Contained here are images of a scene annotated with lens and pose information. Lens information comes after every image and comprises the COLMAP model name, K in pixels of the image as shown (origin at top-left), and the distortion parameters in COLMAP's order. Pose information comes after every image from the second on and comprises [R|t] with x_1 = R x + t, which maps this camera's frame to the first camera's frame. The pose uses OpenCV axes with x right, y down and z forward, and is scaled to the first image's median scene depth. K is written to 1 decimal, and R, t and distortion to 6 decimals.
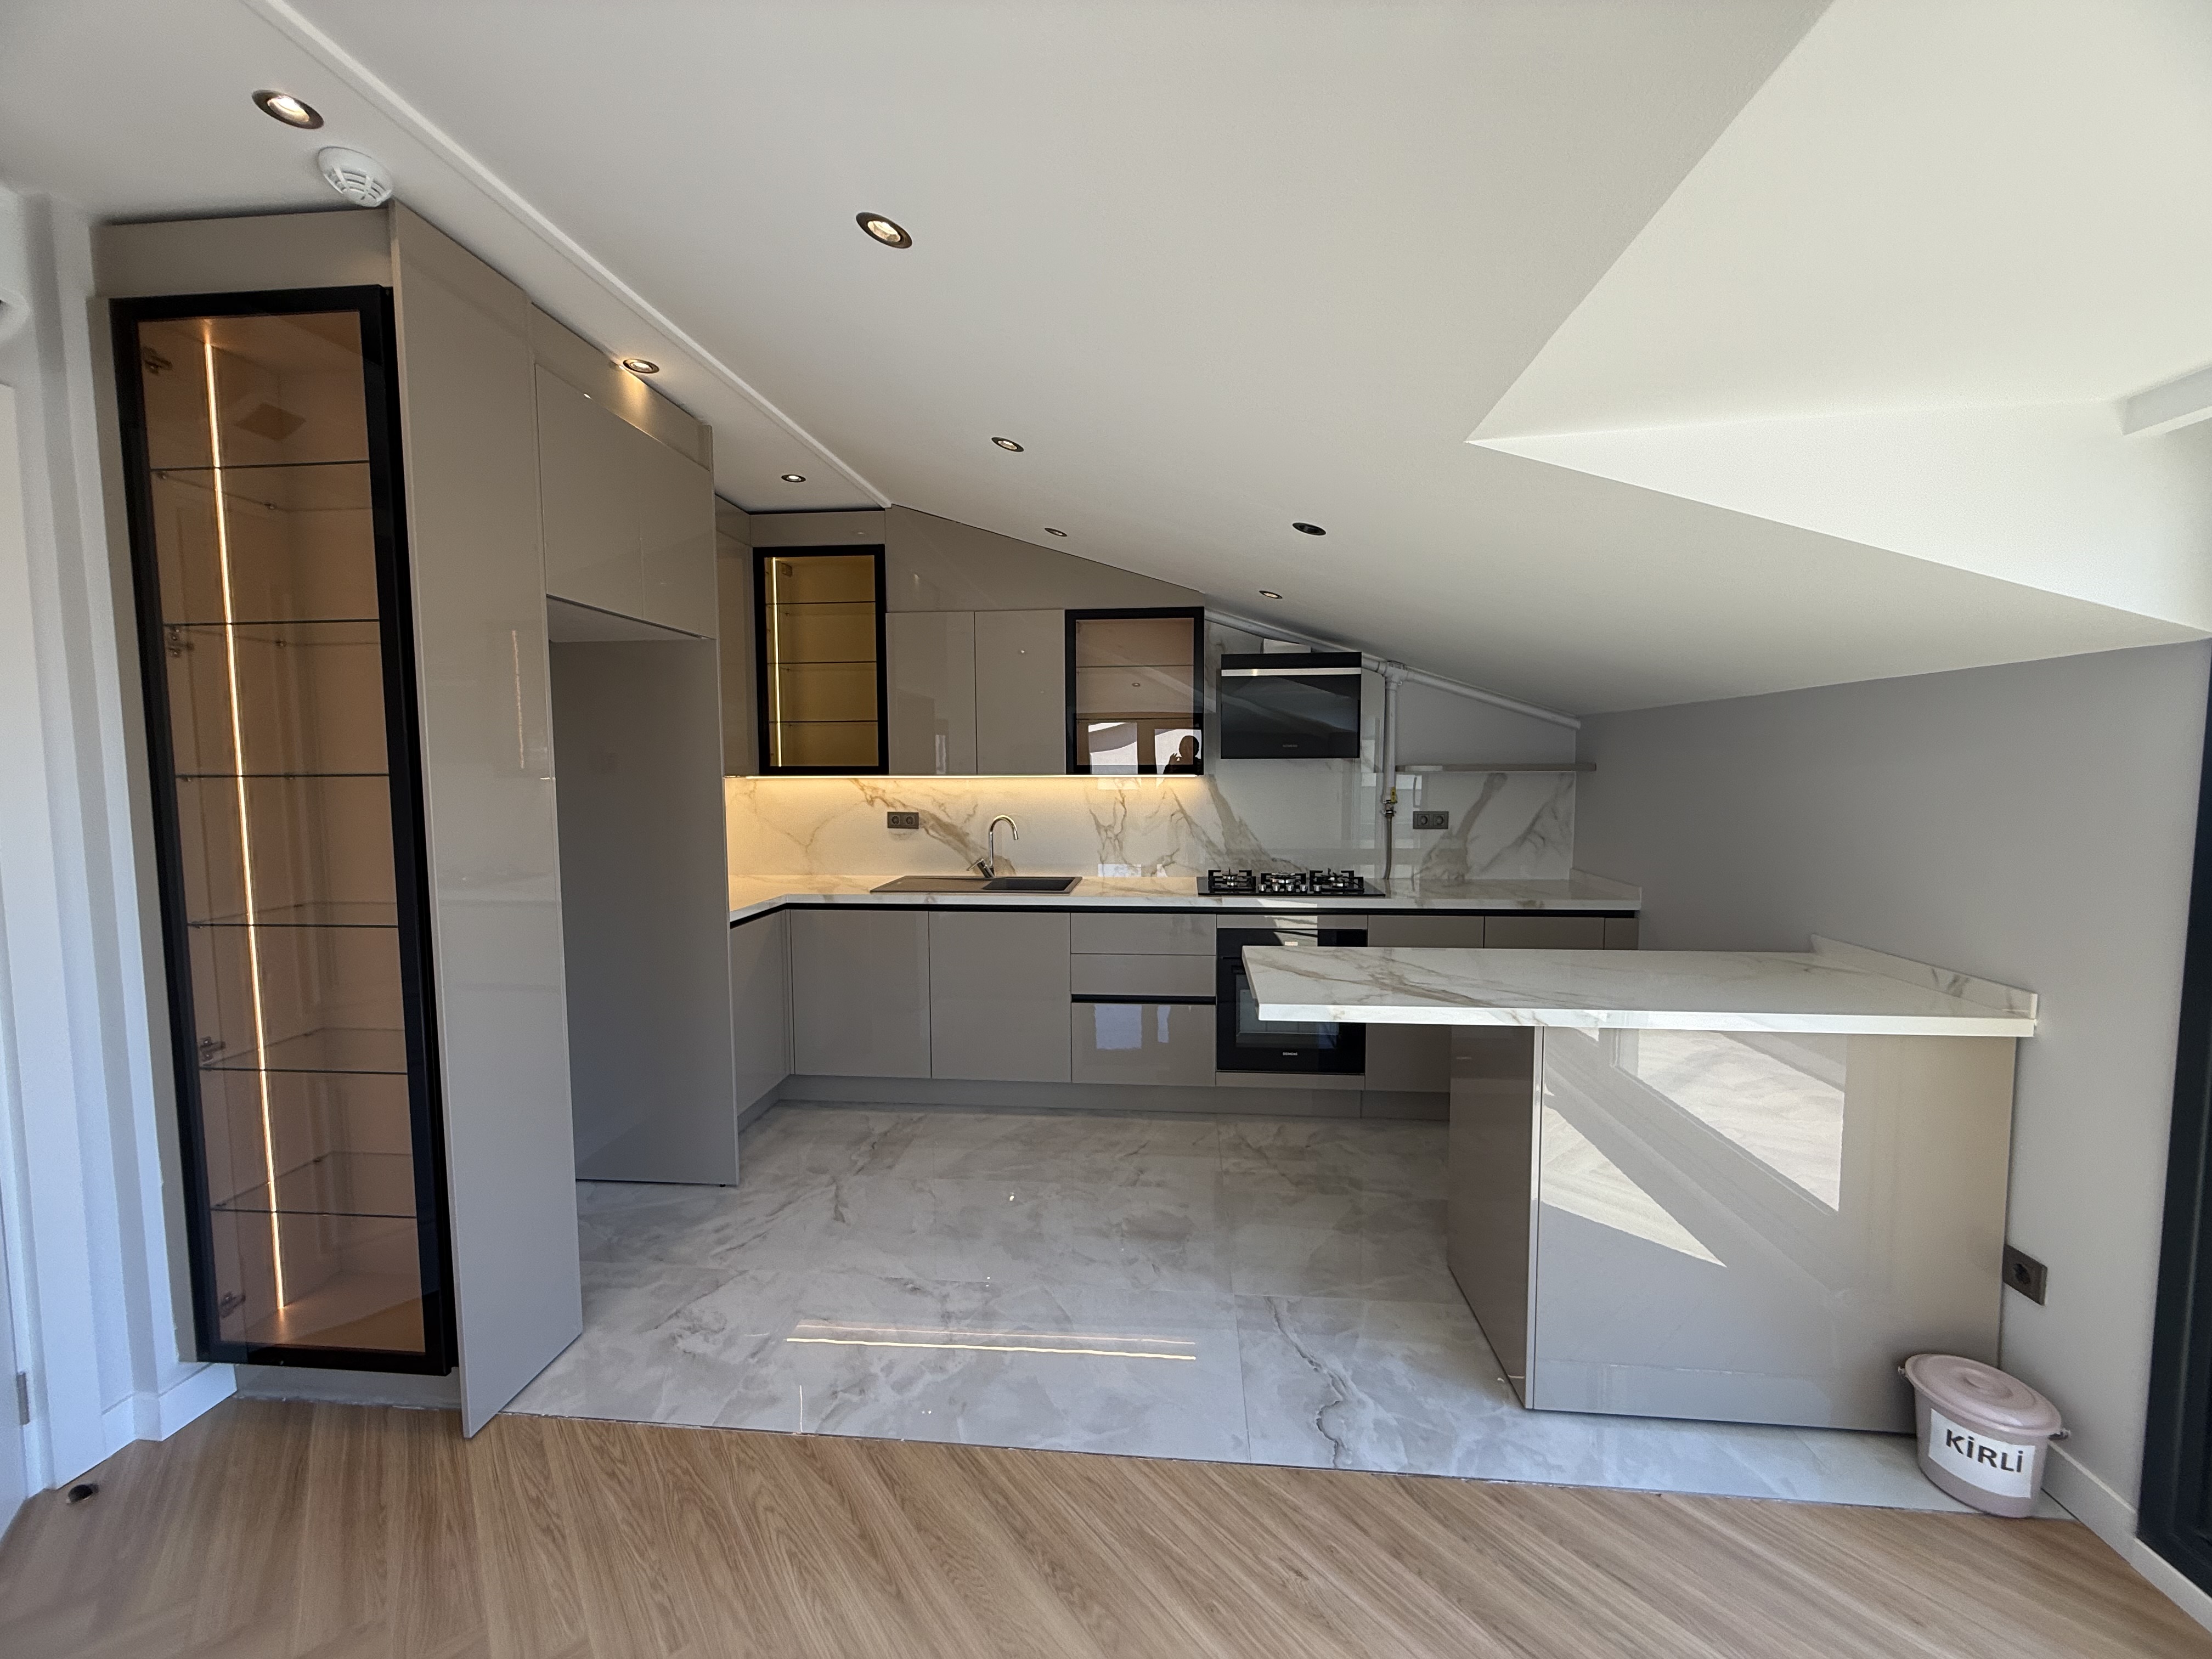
lens RADIAL K [[880.0, 0, 1099.8], [0, 880.0, 828.8], [0, 0, 1]] dist [-0.001318, 0.000484]
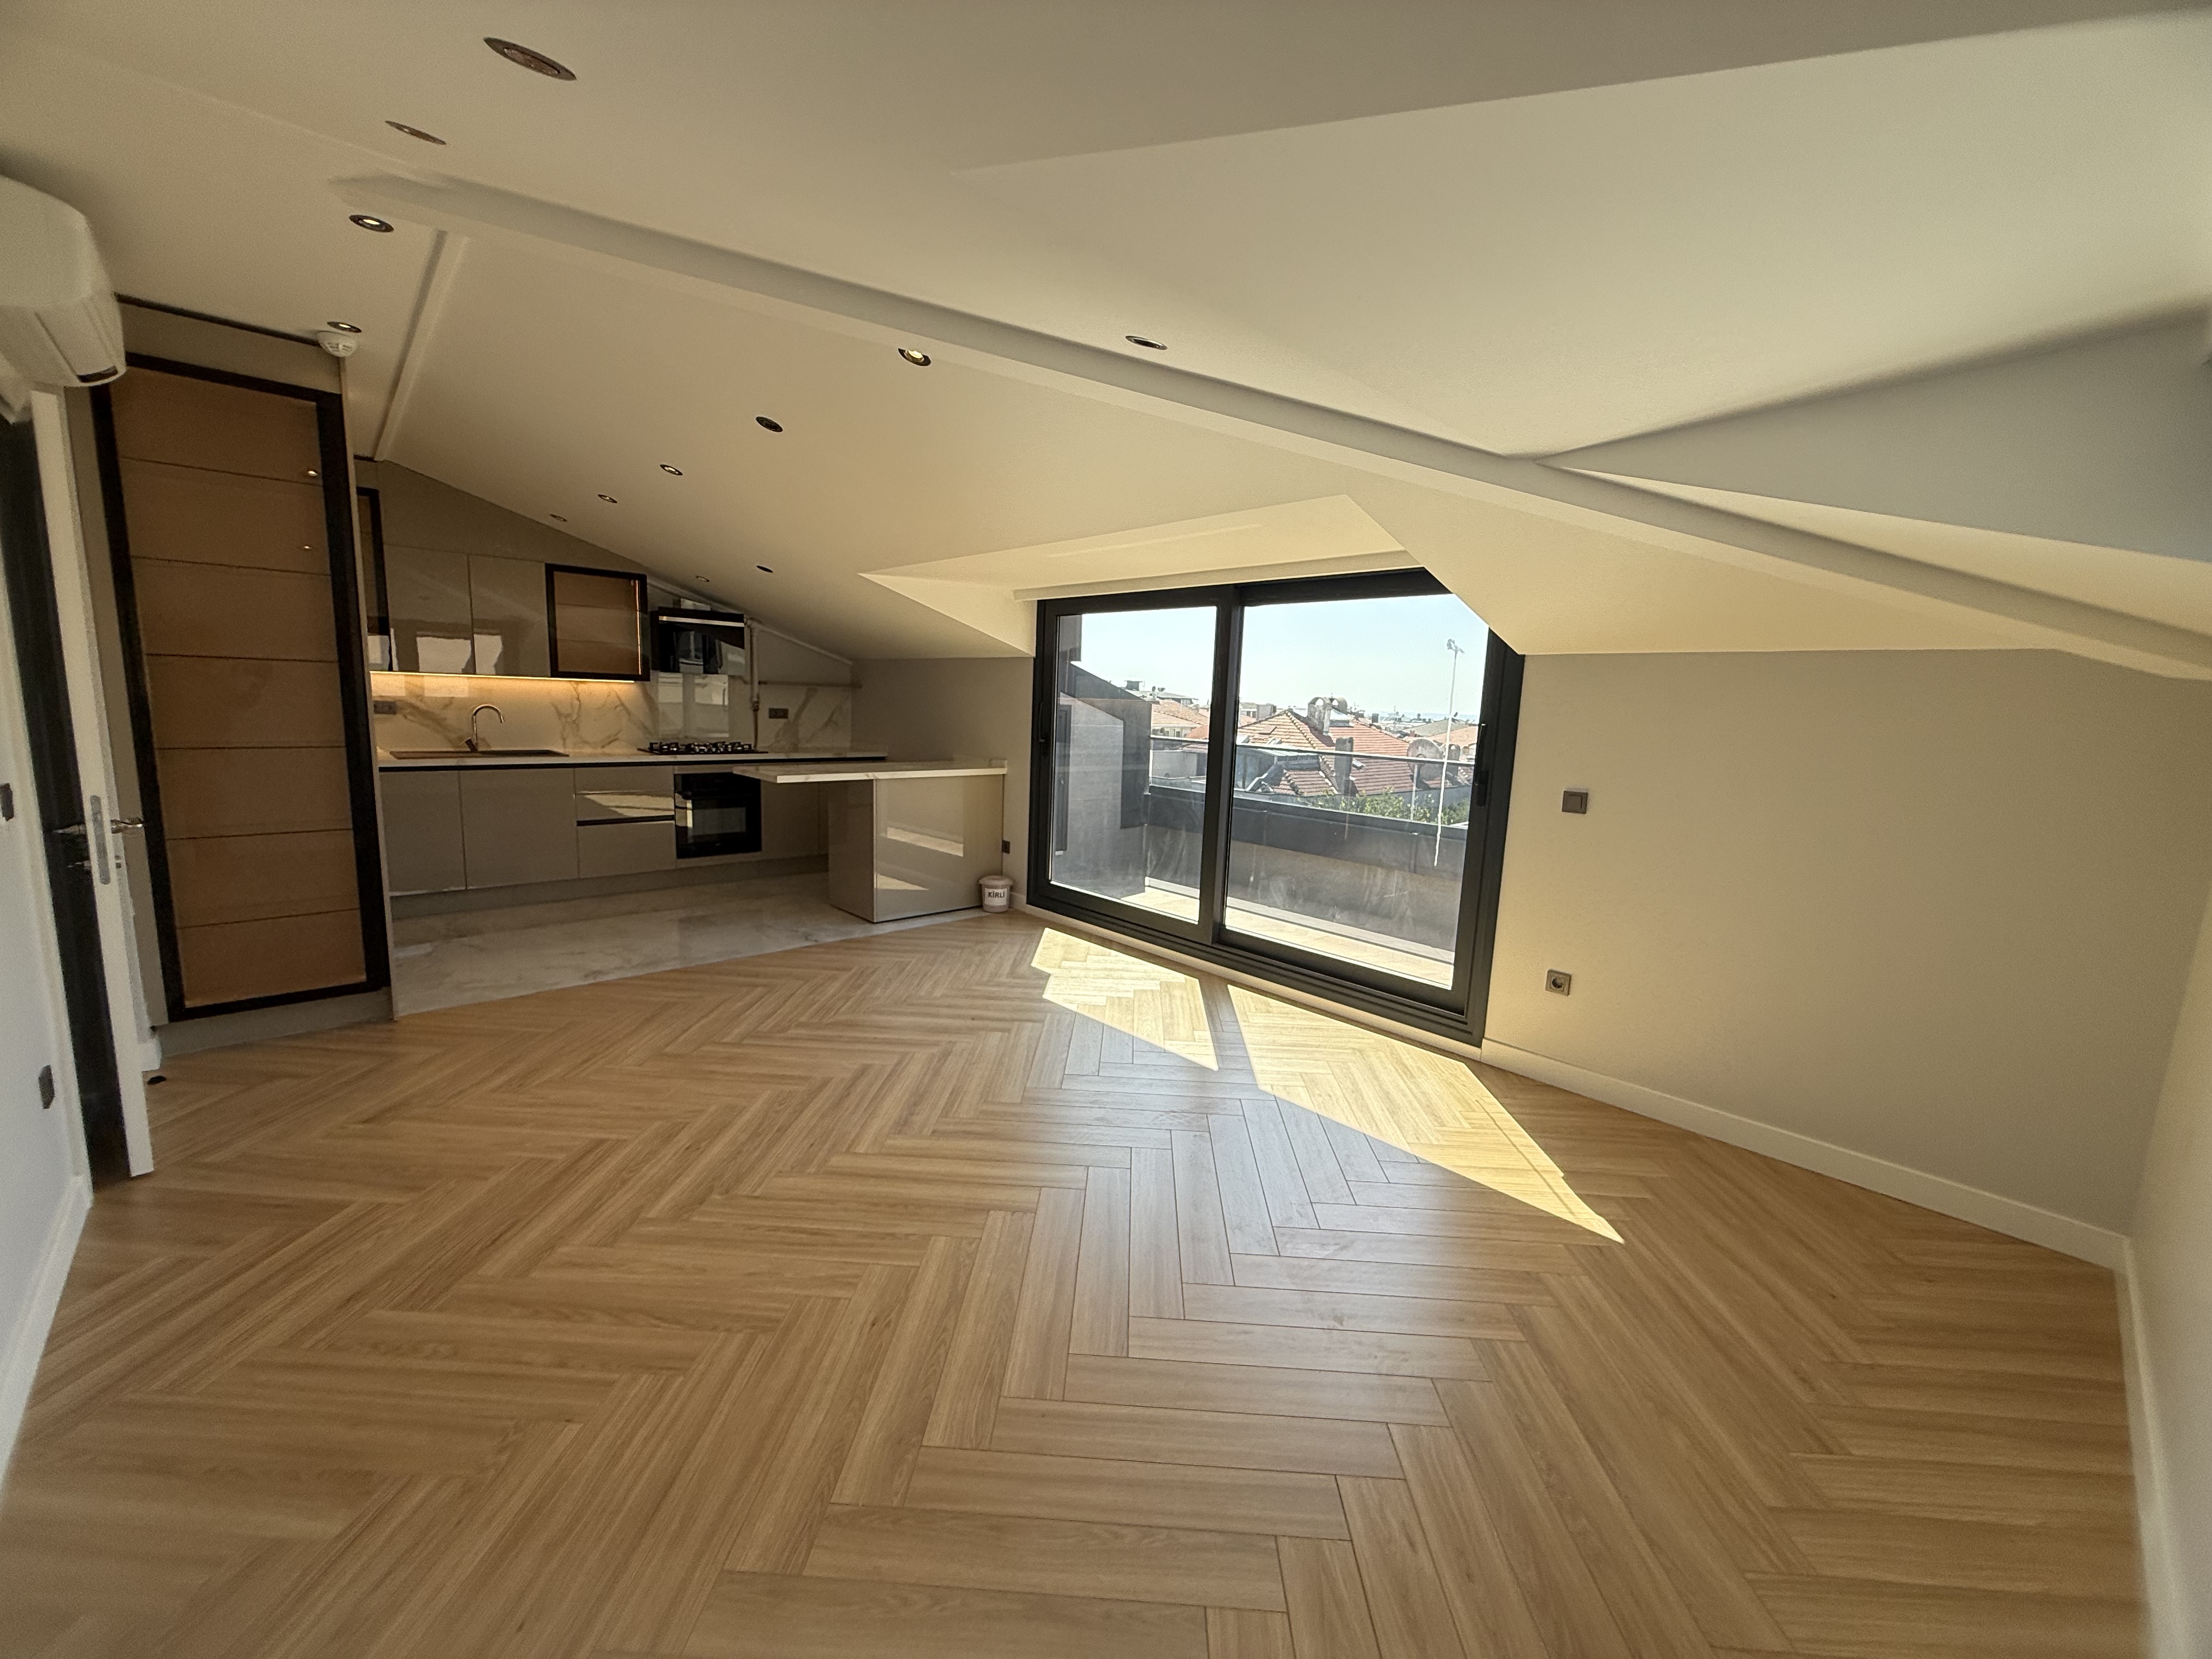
lens RADIAL K [[880.0, 0, 1099.8], [0, 880.0, 828.8], [0, 0, 1]] dist [-0.001318, 0.000484]
pose [[0.657938, -0.080759, 0.748730, -0.568888], [0.011737, 0.995212, 0.097031, 0.060322], [-0.752981, -0.055052, 0.655735, -0.687335]]
